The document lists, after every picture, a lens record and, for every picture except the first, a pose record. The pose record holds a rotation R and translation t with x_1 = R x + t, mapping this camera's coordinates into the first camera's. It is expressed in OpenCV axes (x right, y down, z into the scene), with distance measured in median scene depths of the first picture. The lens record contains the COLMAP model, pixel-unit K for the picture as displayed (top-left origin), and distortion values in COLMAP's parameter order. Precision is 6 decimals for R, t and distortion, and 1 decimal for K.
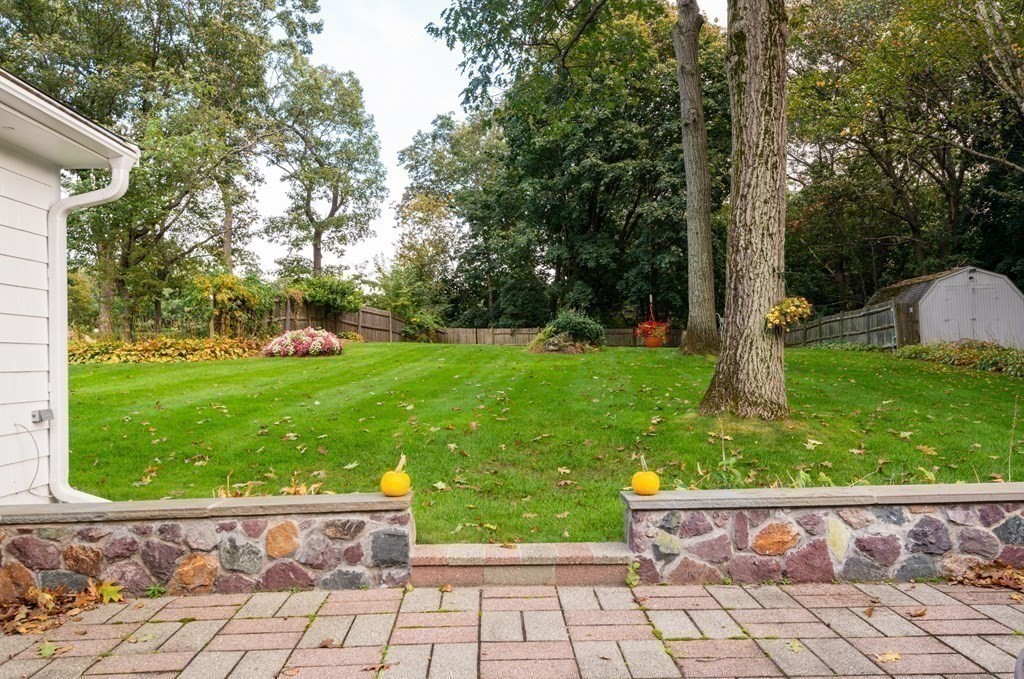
lens RADIAL K [[785.6, 0, 512.5], [0, 785.6, 337.7], [0, 0, 1]] dist [0.009707, 0.003762]
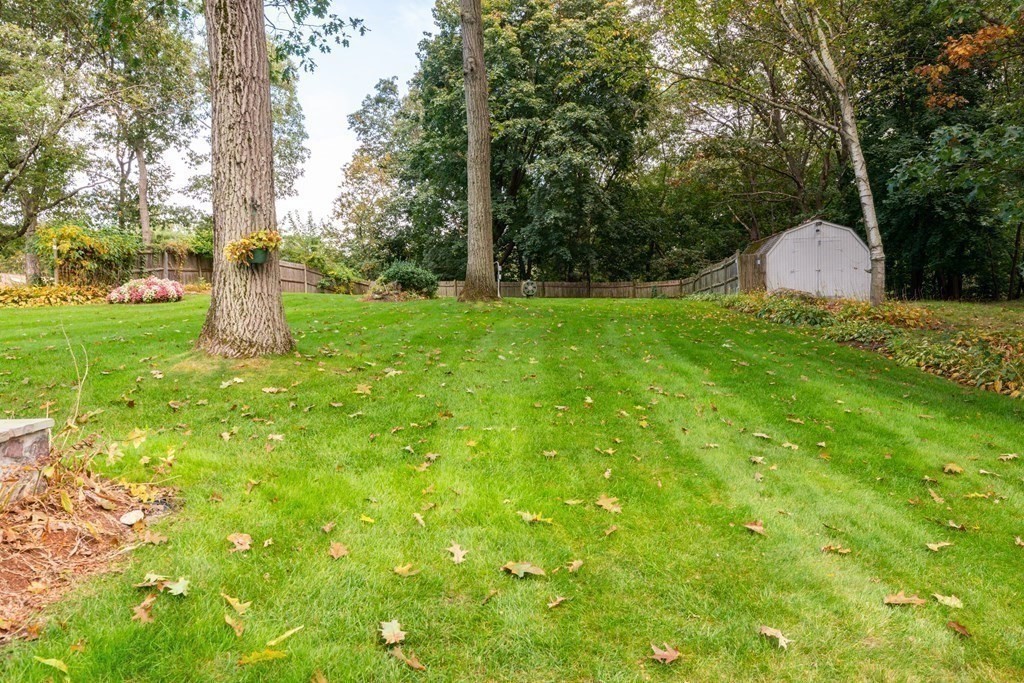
lens RADIAL K [[712.7, 0, 511.7], [0, 712.7, 343.6], [0, 0, 1]] dist [0.014509, 0.000467]
pose [[0.999599, 0.003783, -0.028079, 0.248144], [-0.001822, 0.997578, 0.069533, 0.009071], [0.028274, -0.069454, 0.997184, 0.049885]]
